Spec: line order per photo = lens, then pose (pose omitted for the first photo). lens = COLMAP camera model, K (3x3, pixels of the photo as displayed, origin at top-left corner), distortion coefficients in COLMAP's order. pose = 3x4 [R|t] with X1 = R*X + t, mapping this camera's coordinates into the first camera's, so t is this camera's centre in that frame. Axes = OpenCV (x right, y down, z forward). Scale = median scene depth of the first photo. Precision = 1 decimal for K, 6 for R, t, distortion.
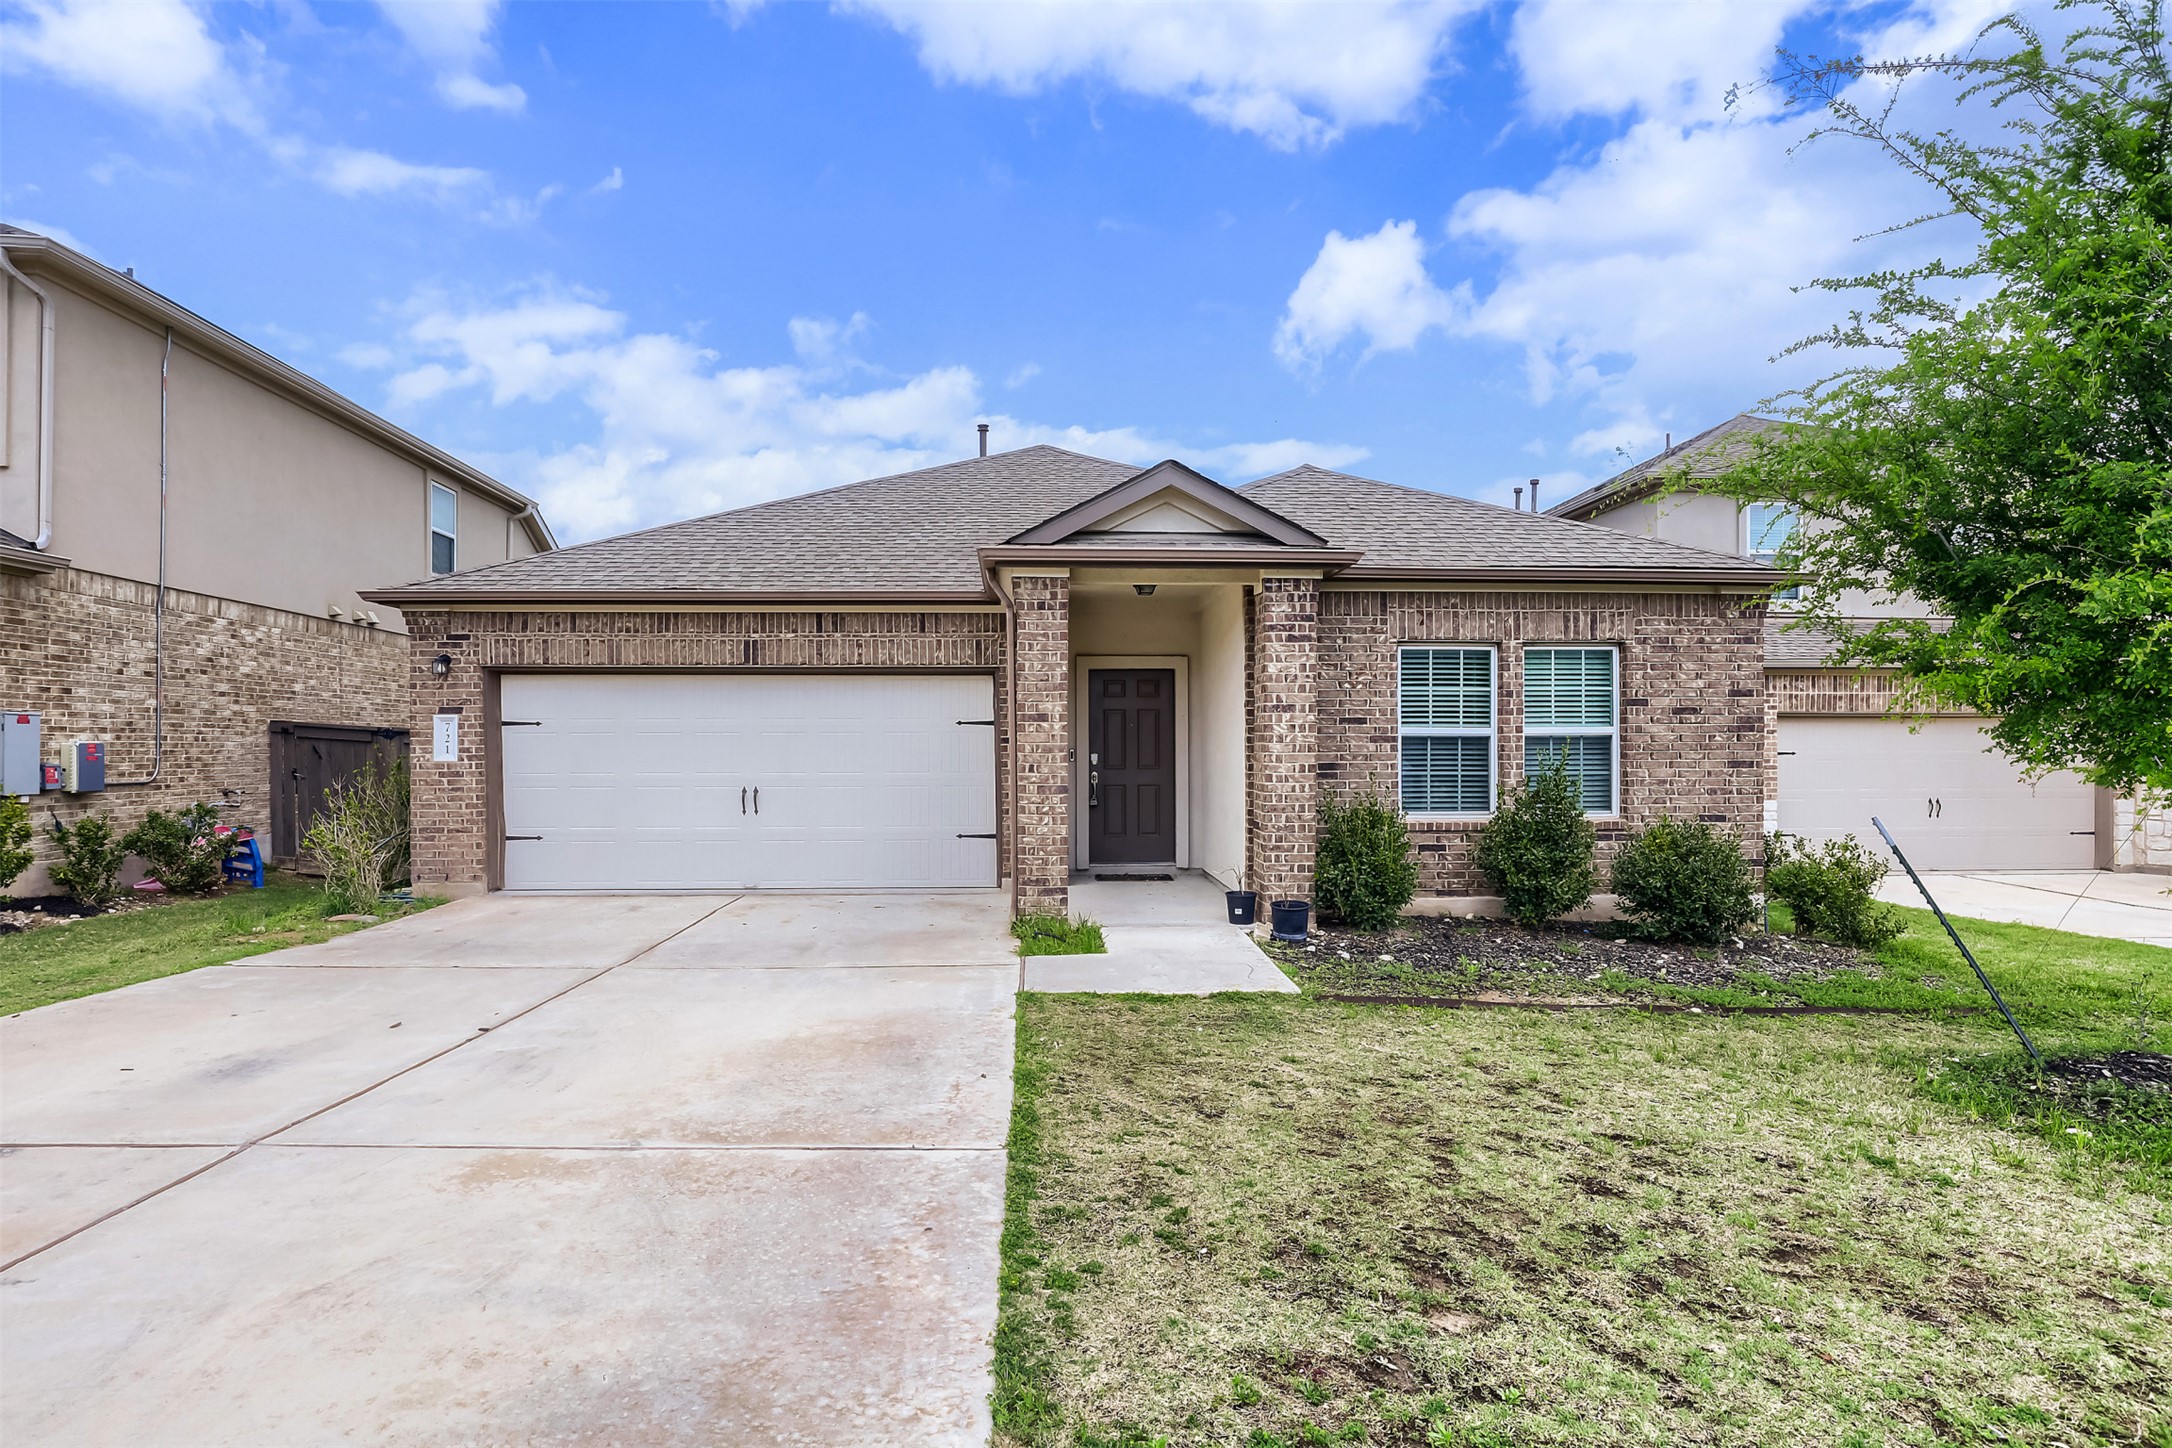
lens RADIAL K [[1009.6, 0, 1095.5], [0, 1009.6, 746.0], [0, 0, 1]] dist [-0.020537, -0.000414]
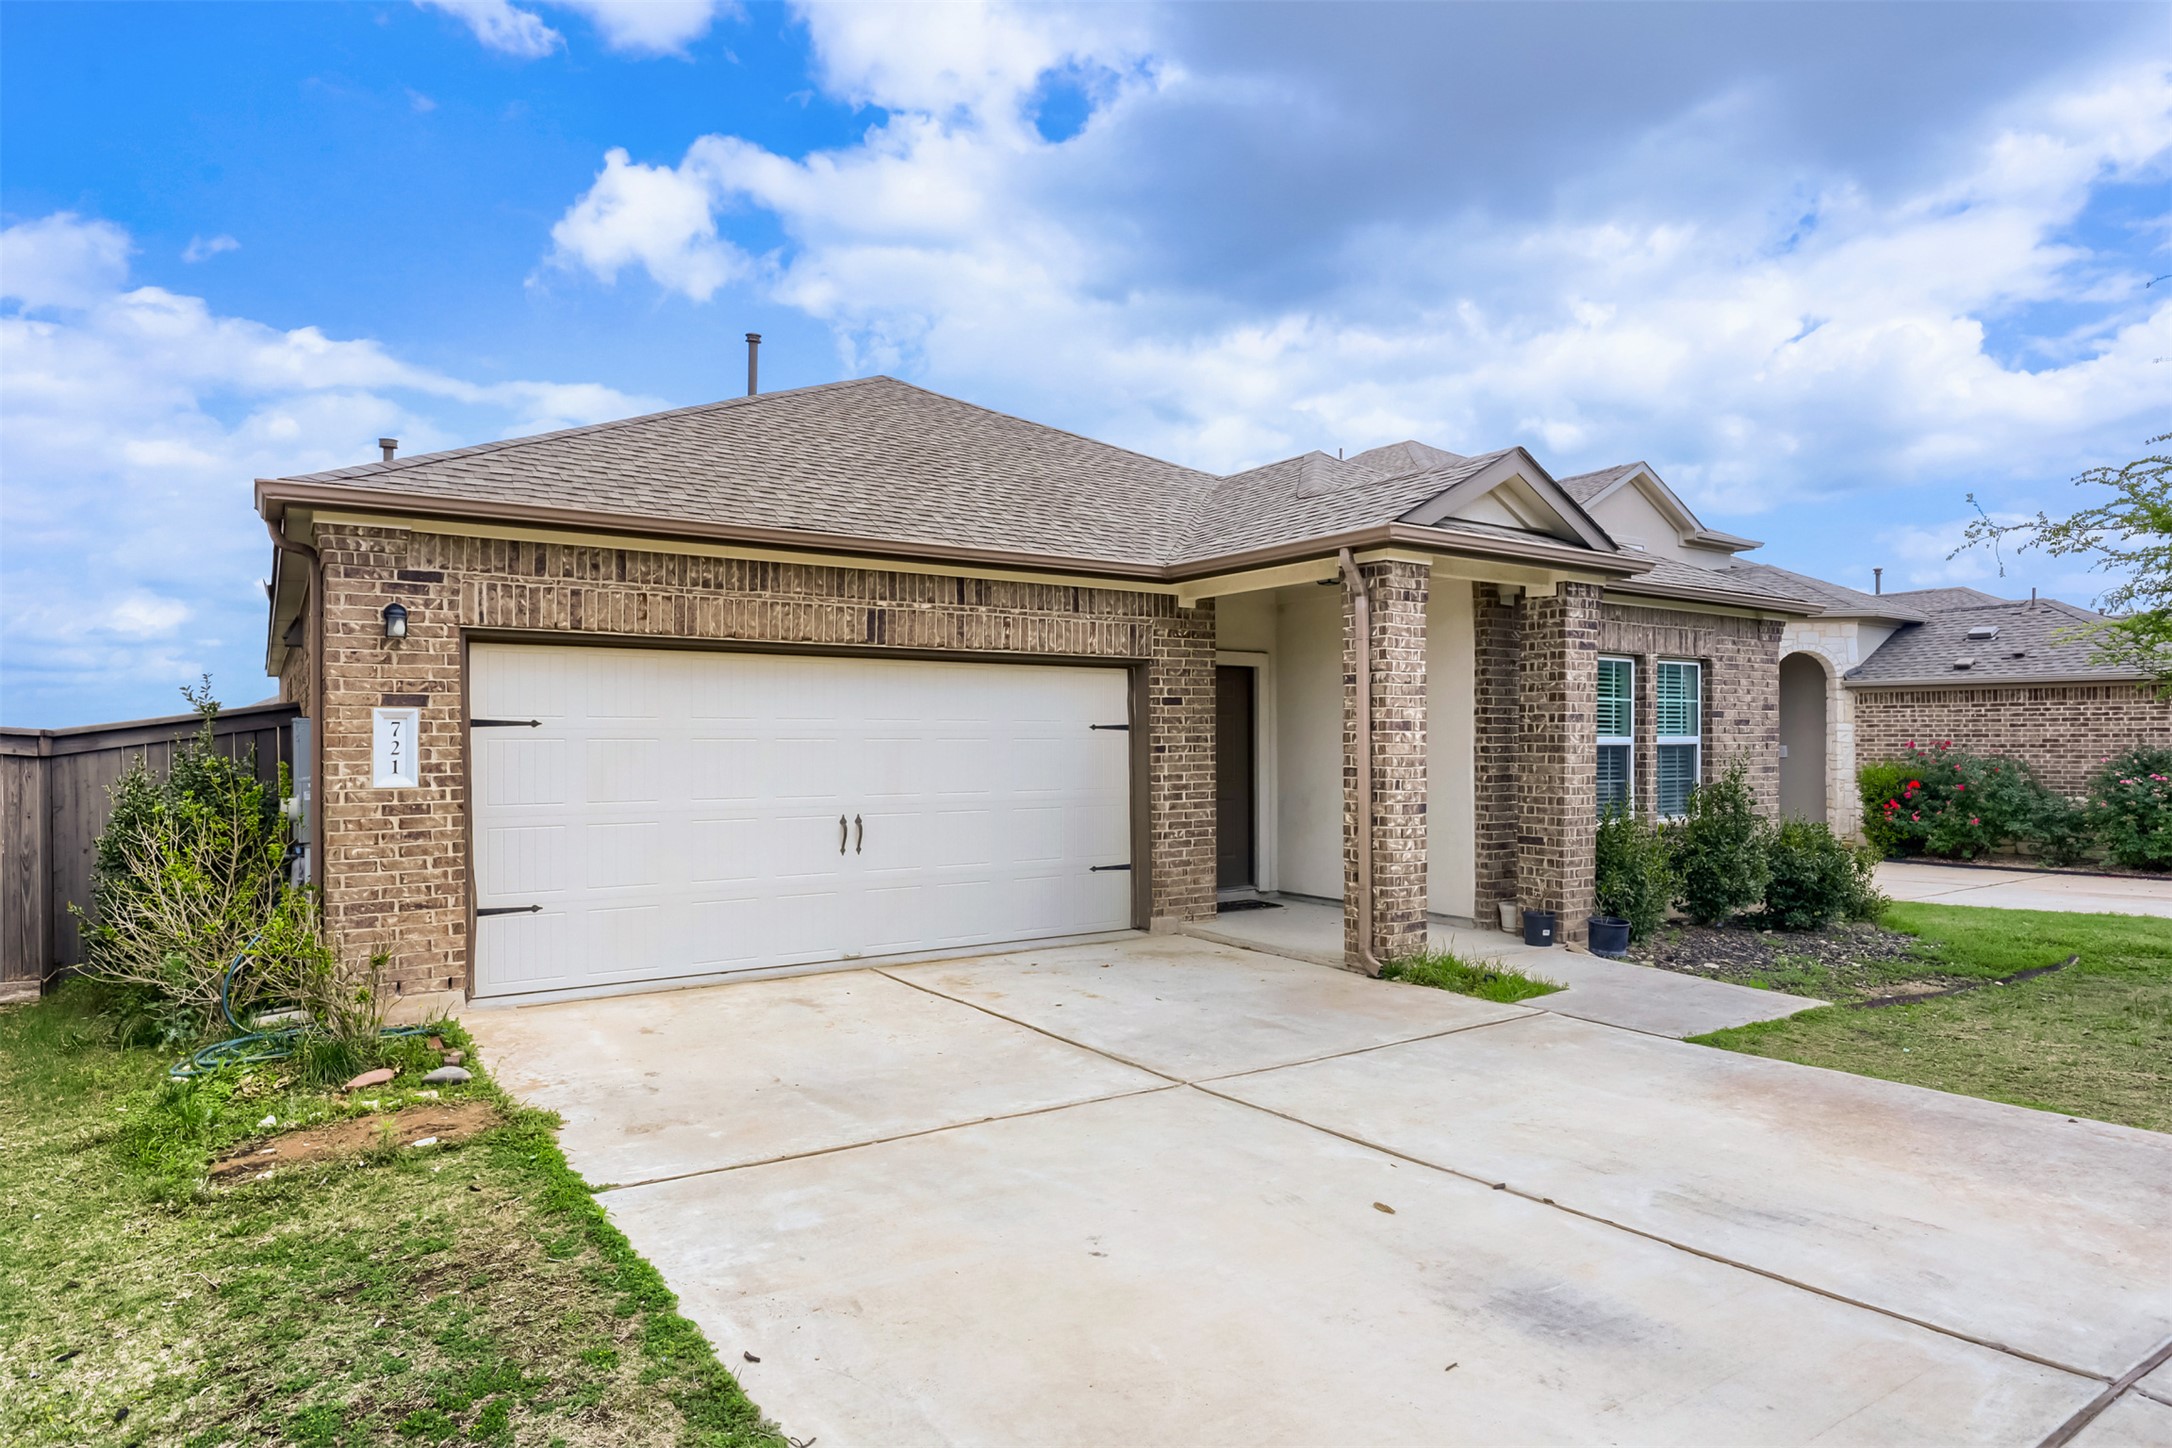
lens RADIAL K [[1147.7, 0, 1082.0], [0, 1147.7, 738.0], [0, 0, 1]] dist [-0.007701, 0.001117]
pose [[0.874687, 0.002690, 0.484681, -0.621890], [-0.000124, 0.999986, -0.005327, -0.010047], [-0.484689, 0.004599, 0.874675, 0.224565]]
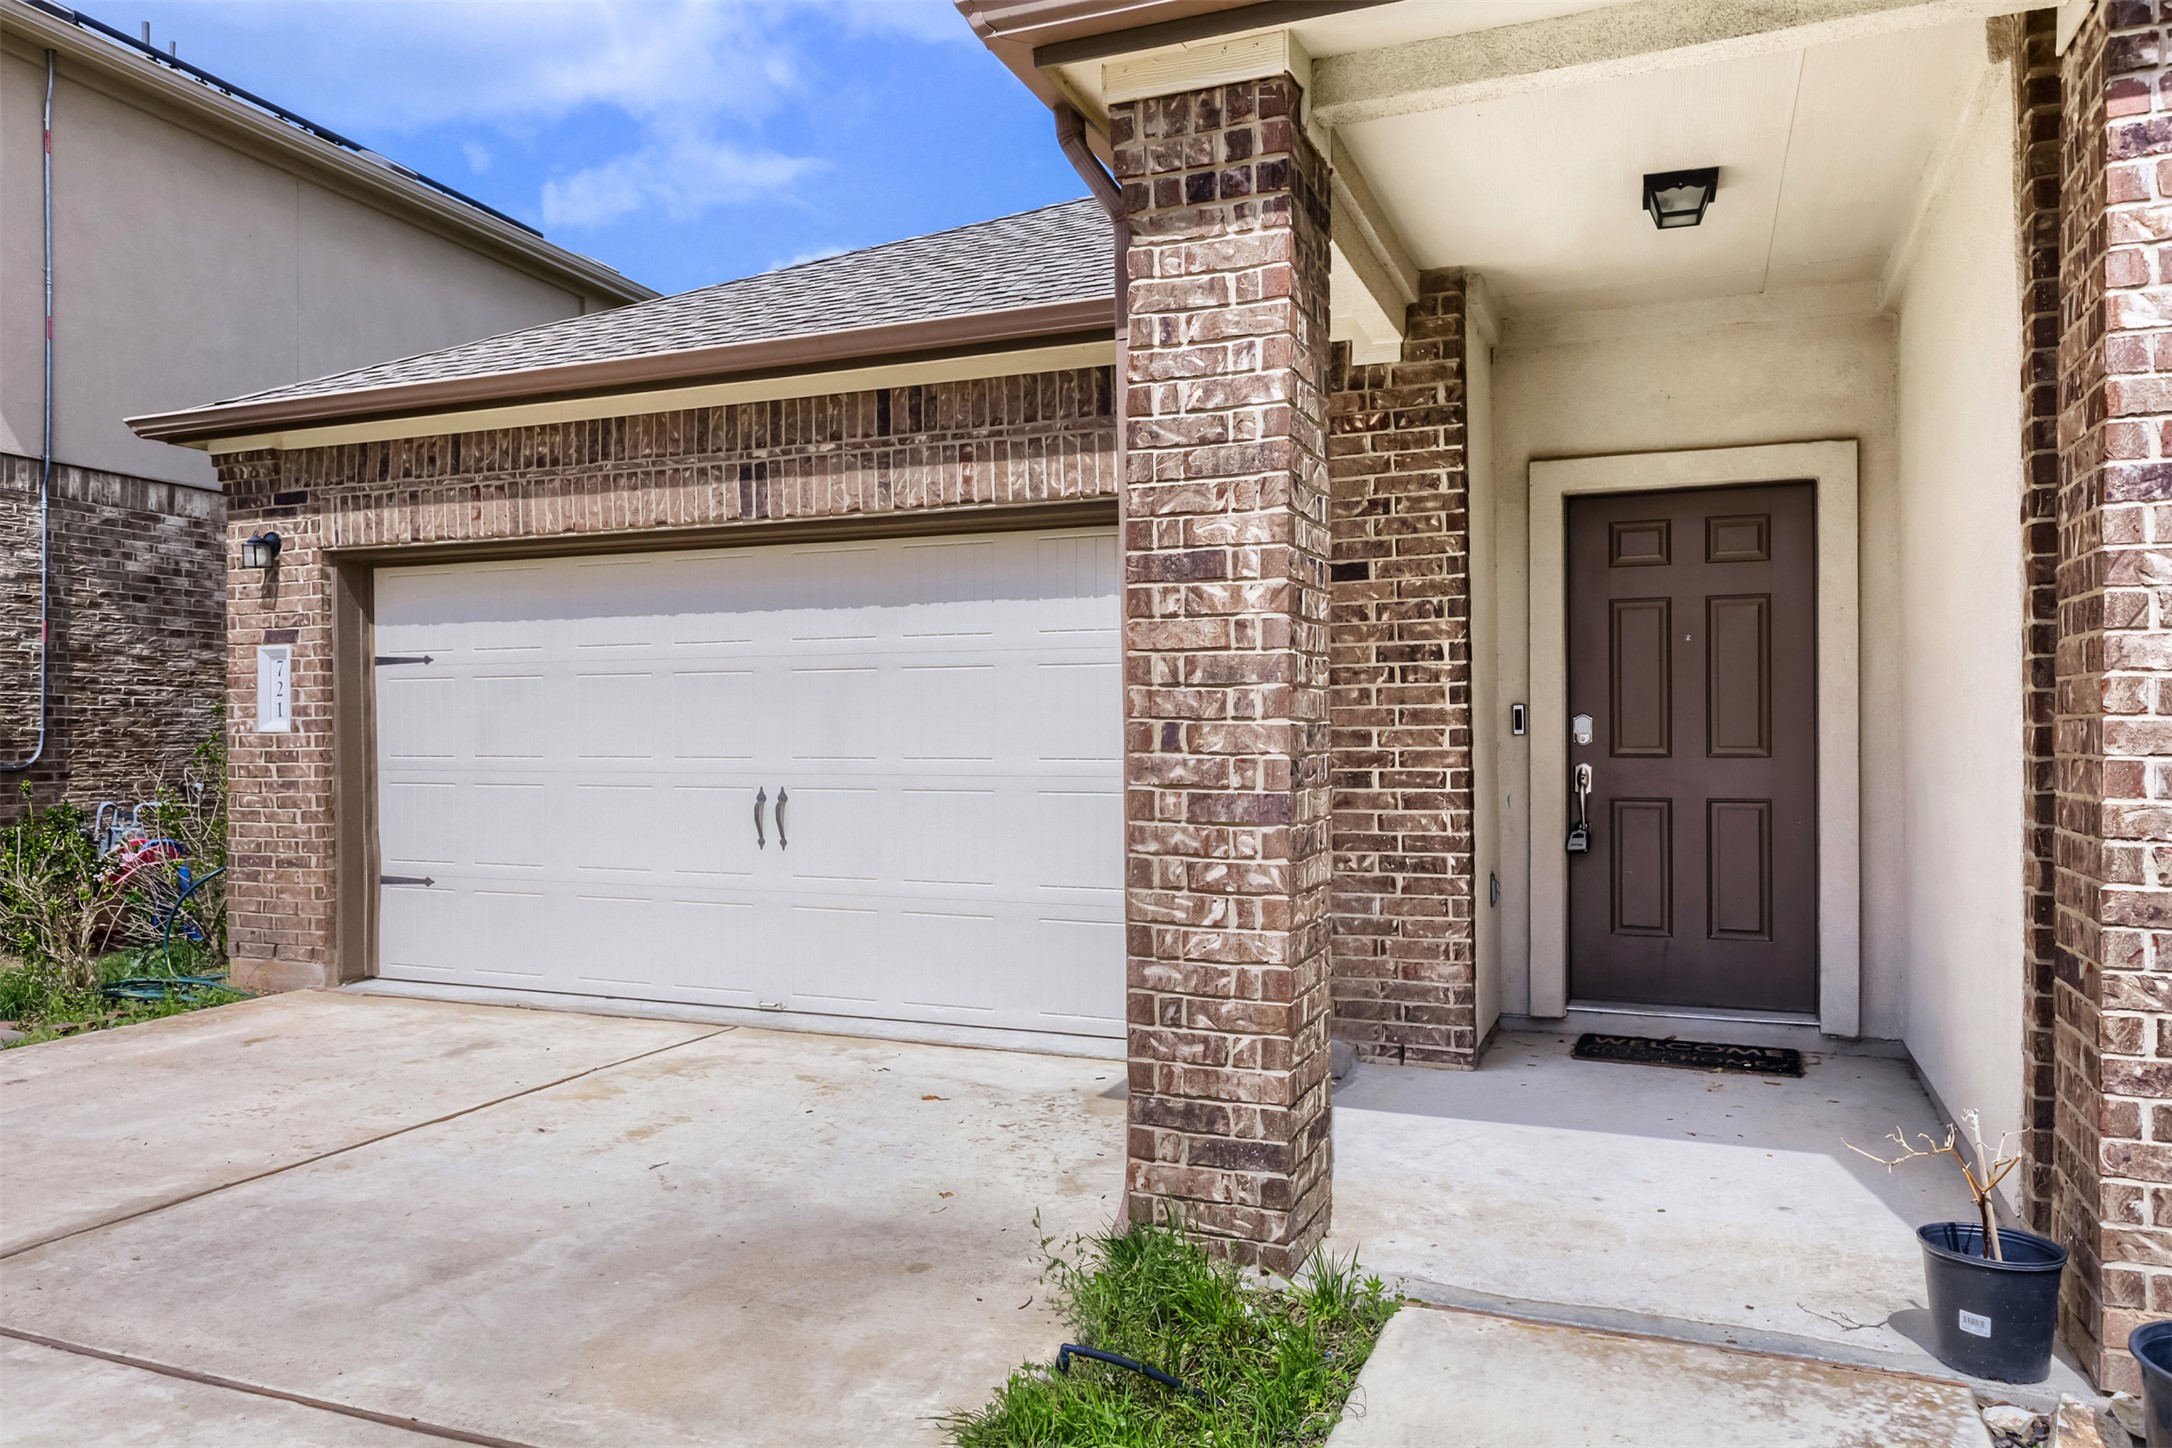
lens RADIAL K [[1468.2, 0, 1102.0], [0, 1468.2, 738.0], [0, 0, 1]] dist [0.003489, 0.000923]
pose [[0.902474, -0.000069, -0.430745, 0.085680], [0.000492, 1.000000, 0.000870, 0.017869], [0.430744, -0.000997, 0.902473, 0.482323]]
